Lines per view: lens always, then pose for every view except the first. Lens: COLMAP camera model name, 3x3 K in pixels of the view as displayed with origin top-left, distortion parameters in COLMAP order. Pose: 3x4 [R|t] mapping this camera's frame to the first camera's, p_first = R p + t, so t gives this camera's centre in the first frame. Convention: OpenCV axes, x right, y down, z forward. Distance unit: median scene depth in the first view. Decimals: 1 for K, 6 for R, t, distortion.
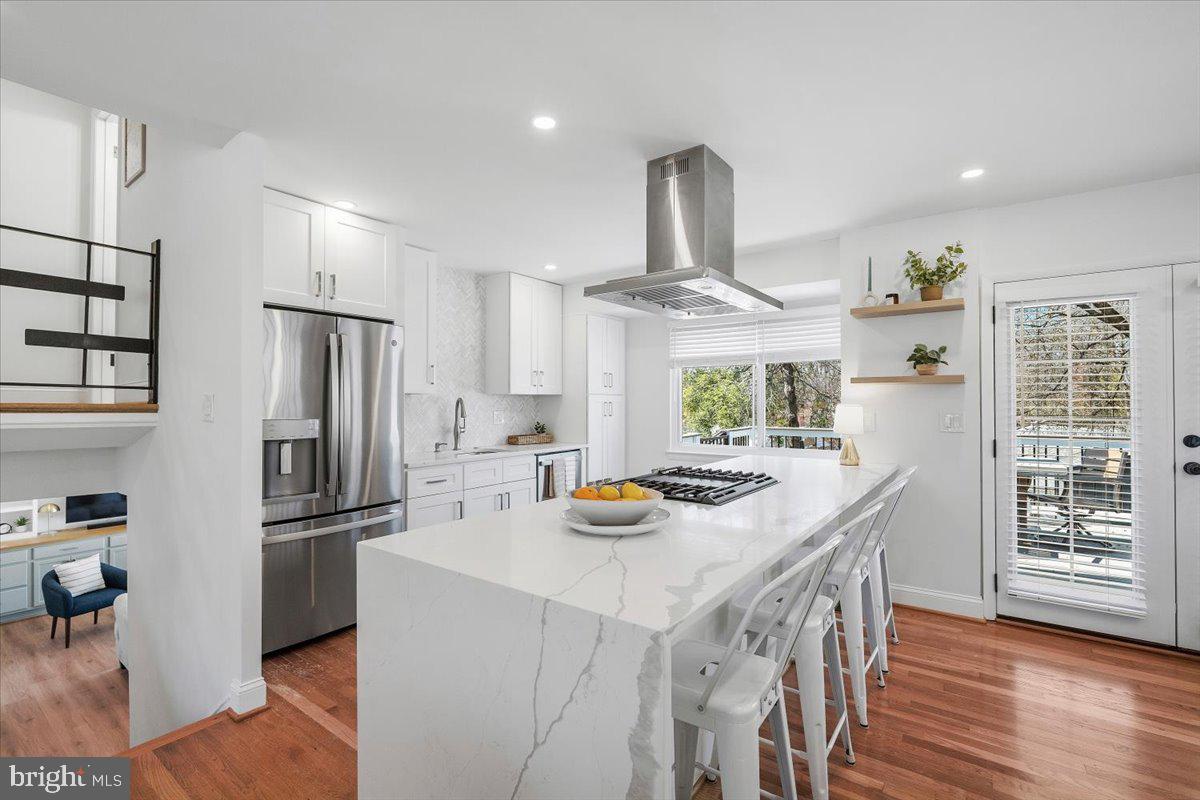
lens RADIAL K [[533.2, 0, 607.8], [0, 533.2, 398.7], [0, 0, 1]] dist [0.001242, 0.000065]
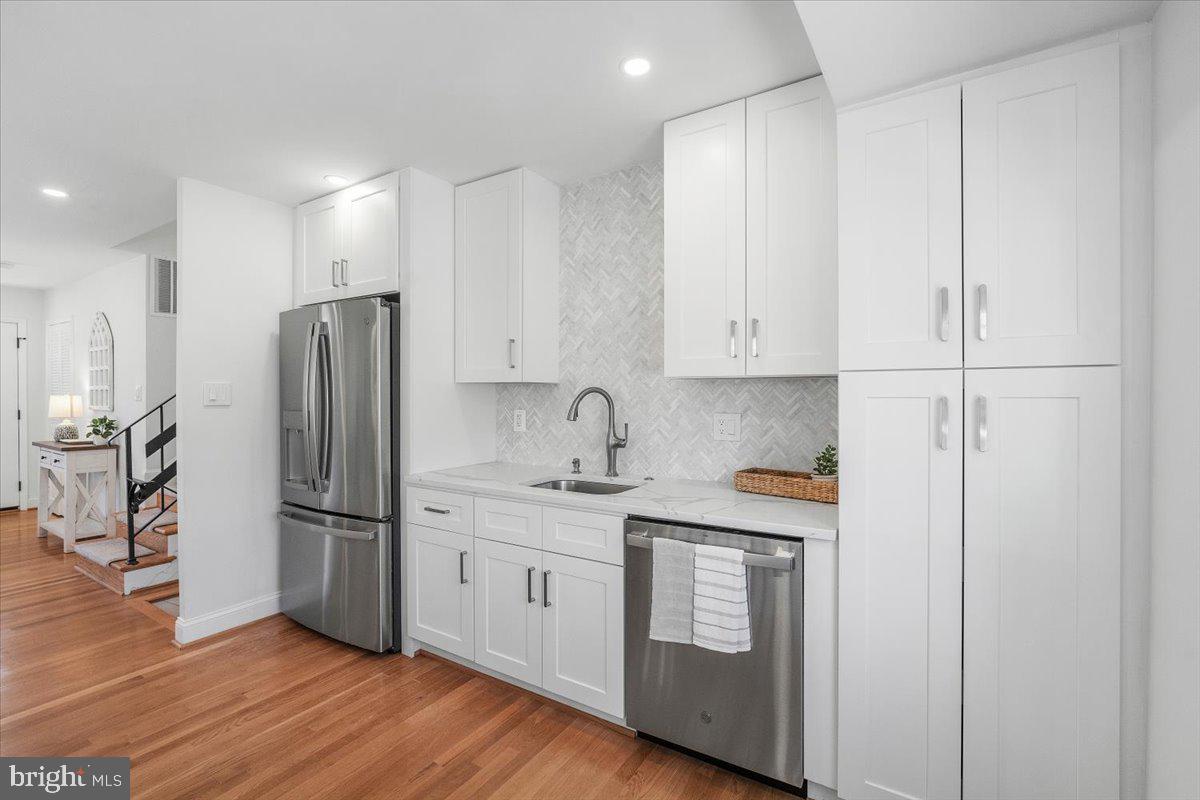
lens RADIAL K [[533.2, 0, 600.7], [0, 533.2, 396.0], [0, 0, 1]] dist [0.001242, 0.000065]
pose [[0.049654, 0.012717, -0.998686, 0.098068], [0.011802, 0.999842, 0.013318, 0.000031], [0.998697, -0.012448, 0.049496, 0.305638]]
